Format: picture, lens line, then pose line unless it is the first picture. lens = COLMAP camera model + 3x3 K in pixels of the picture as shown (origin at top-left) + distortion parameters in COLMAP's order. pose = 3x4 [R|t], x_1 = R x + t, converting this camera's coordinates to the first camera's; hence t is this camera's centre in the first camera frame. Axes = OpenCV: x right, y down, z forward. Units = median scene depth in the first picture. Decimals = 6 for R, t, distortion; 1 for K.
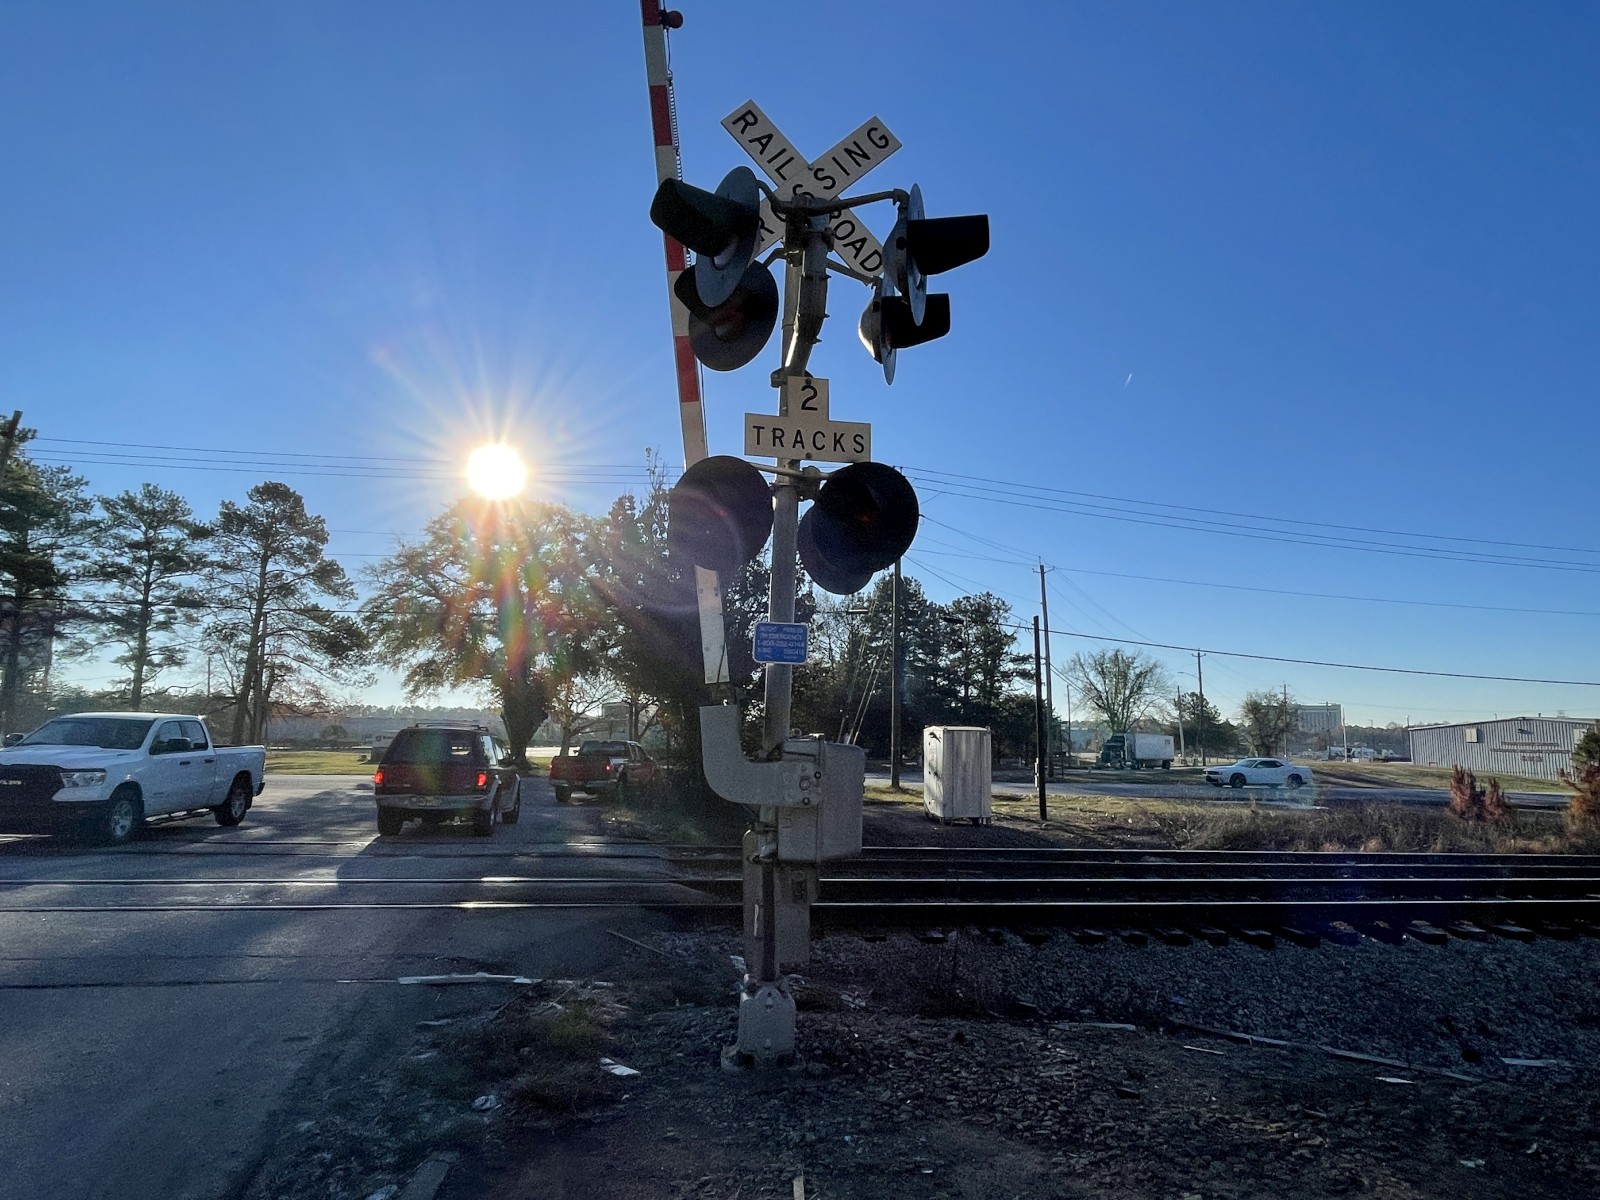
lens RADIAL K [[938.6, 0, 807.6], [0, 938.6, 599.3], [0, 0, 1]] dist [-0.001689, -0.000104]
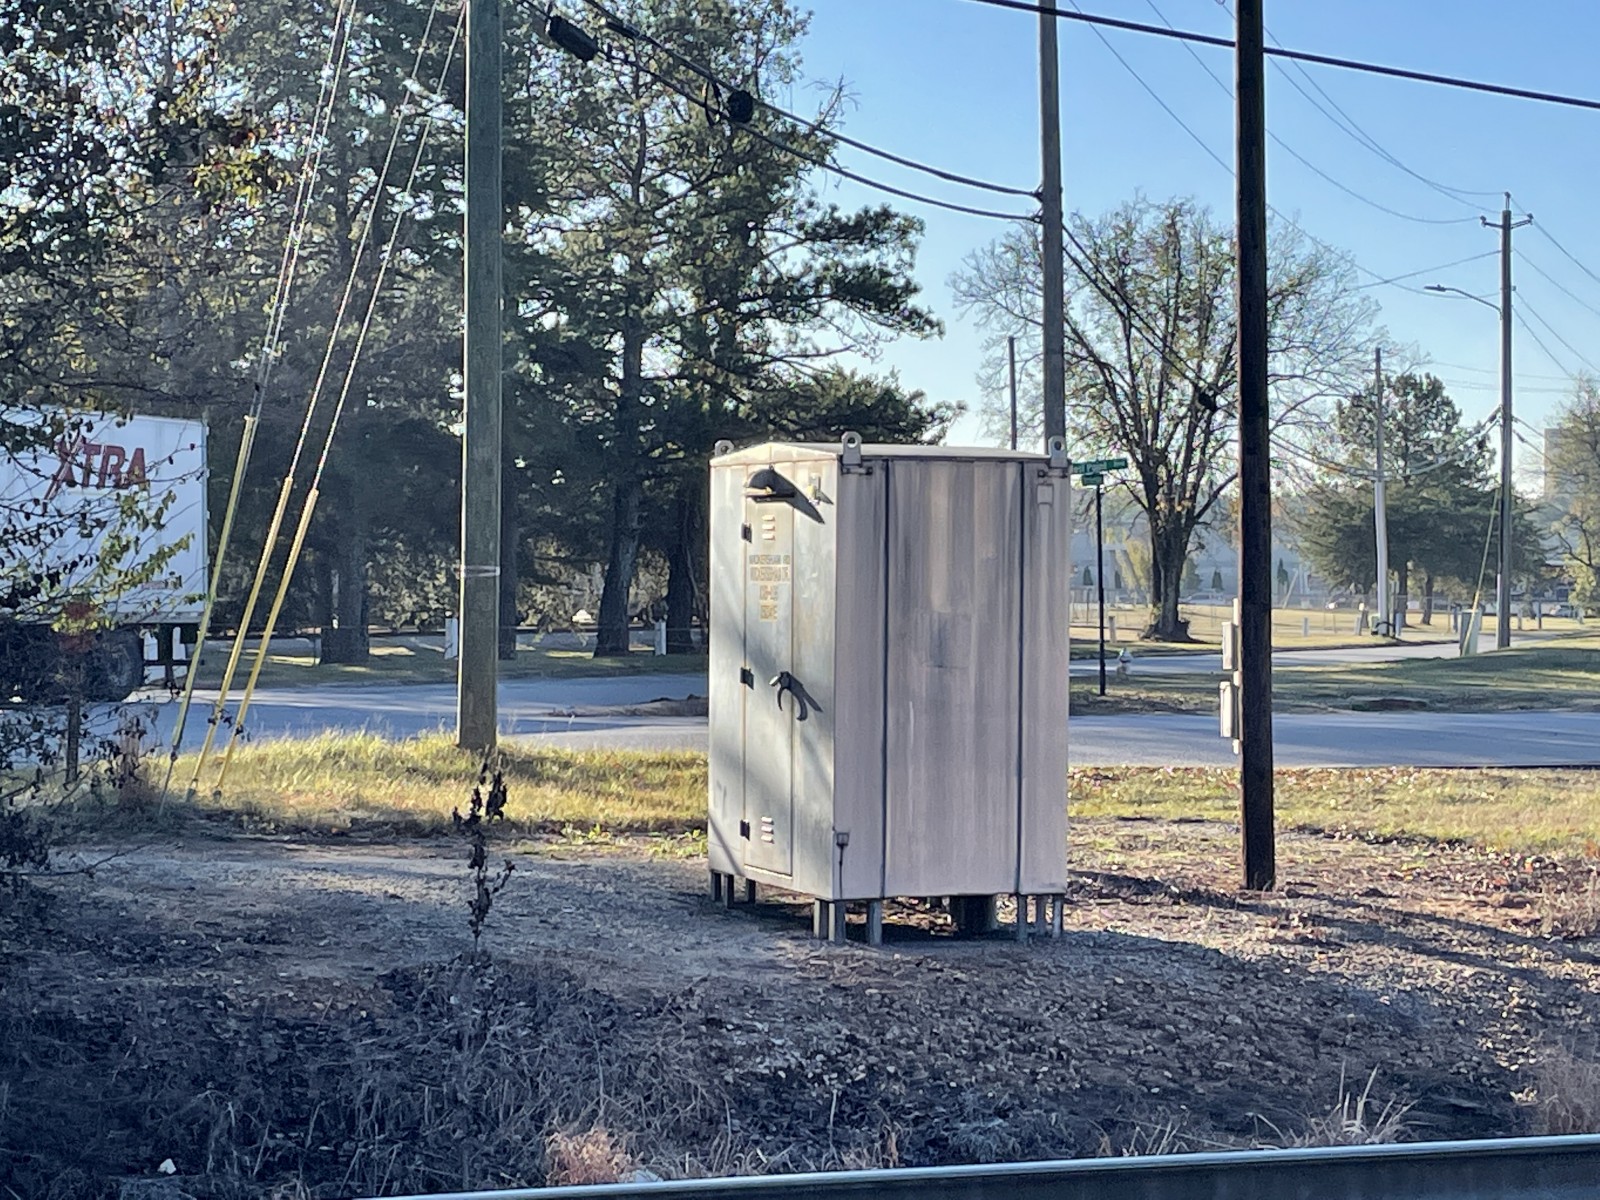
lens RADIAL K [[3603.8, 0, 800.0], [0, 3603.8, 600.0], [0, 0, 1]] dist [0.033016, 0.110908]
pose [[0.972846, -0.013145, 0.231079, -0.113933], [-0.023615, 0.987539, 0.155596, 0.172939], [-0.230244, -0.156828, 0.960413, 0.931014]]
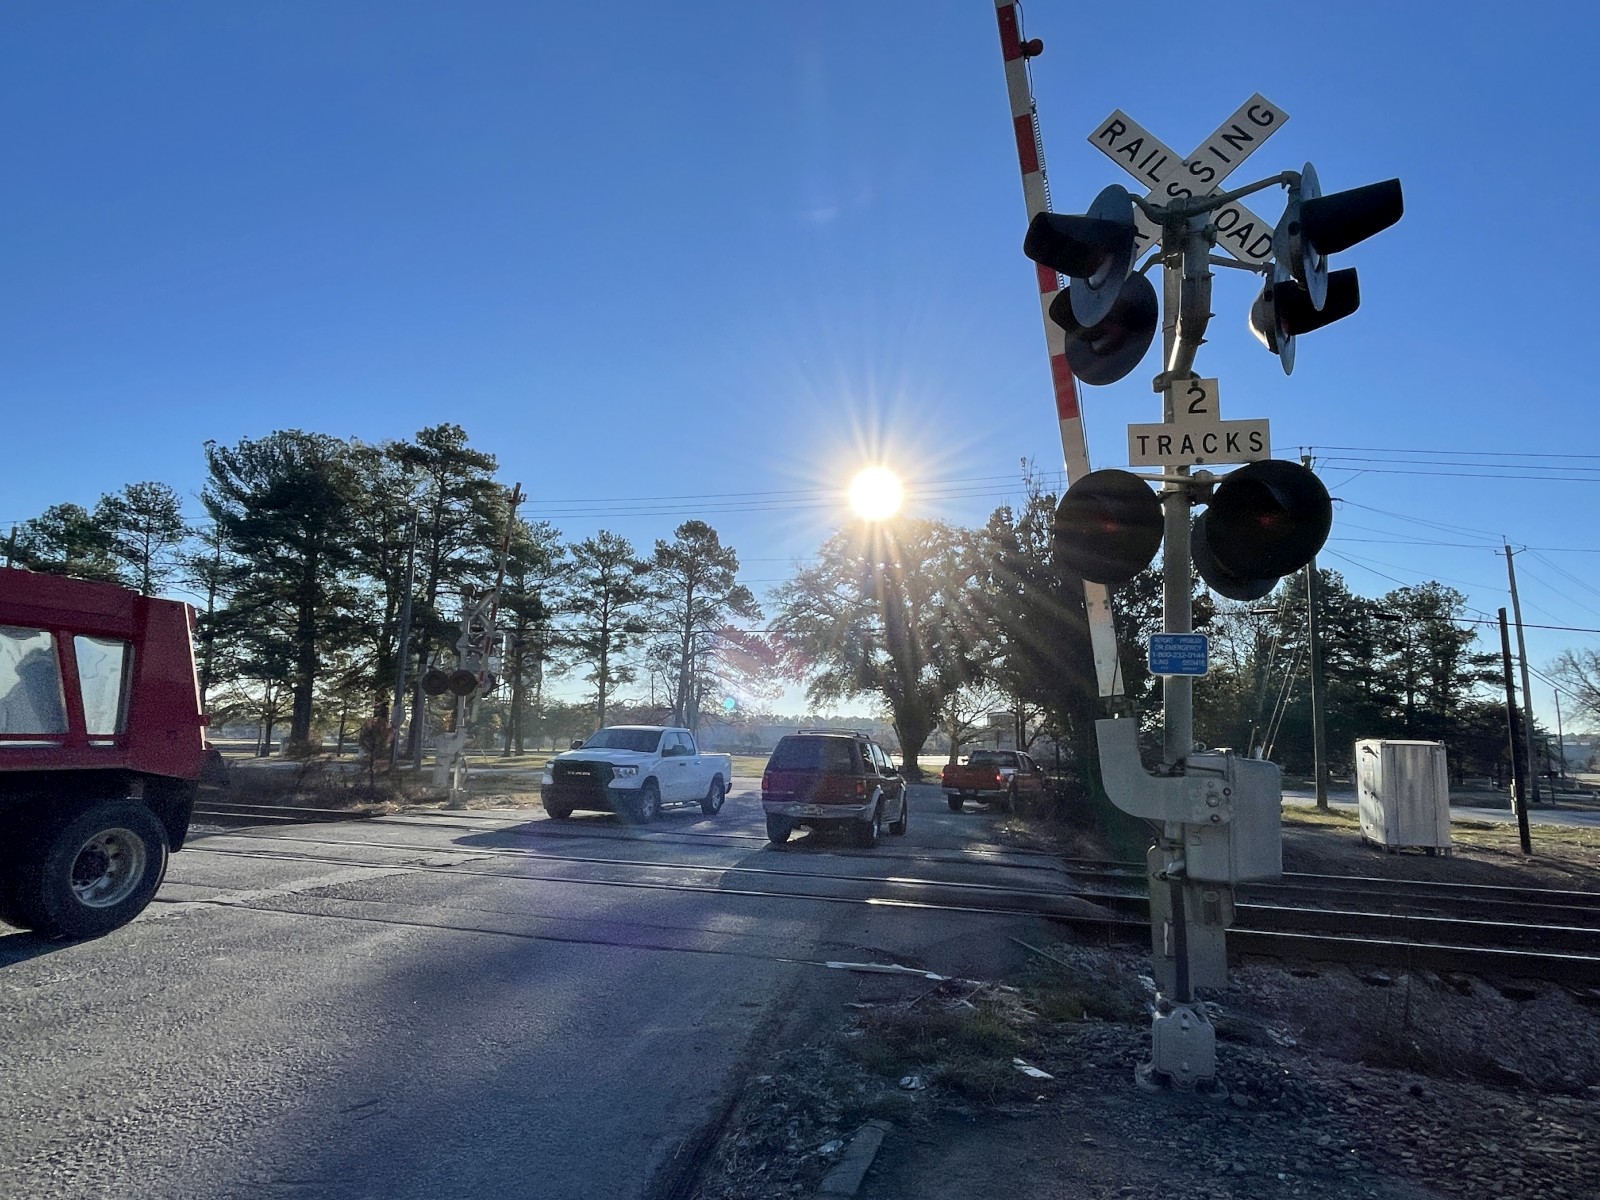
lens RADIAL K [[938.6, 0, 807.6], [0, 938.6, 599.3], [0, 0, 1]] dist [-0.001689, -0.000104]
pose [[0.920251, -0.048189, -0.388351, -0.000986], [0.044312, 0.998838, -0.018939, -0.005600], [0.388813, 0.000220, 0.921317, -0.027844]]
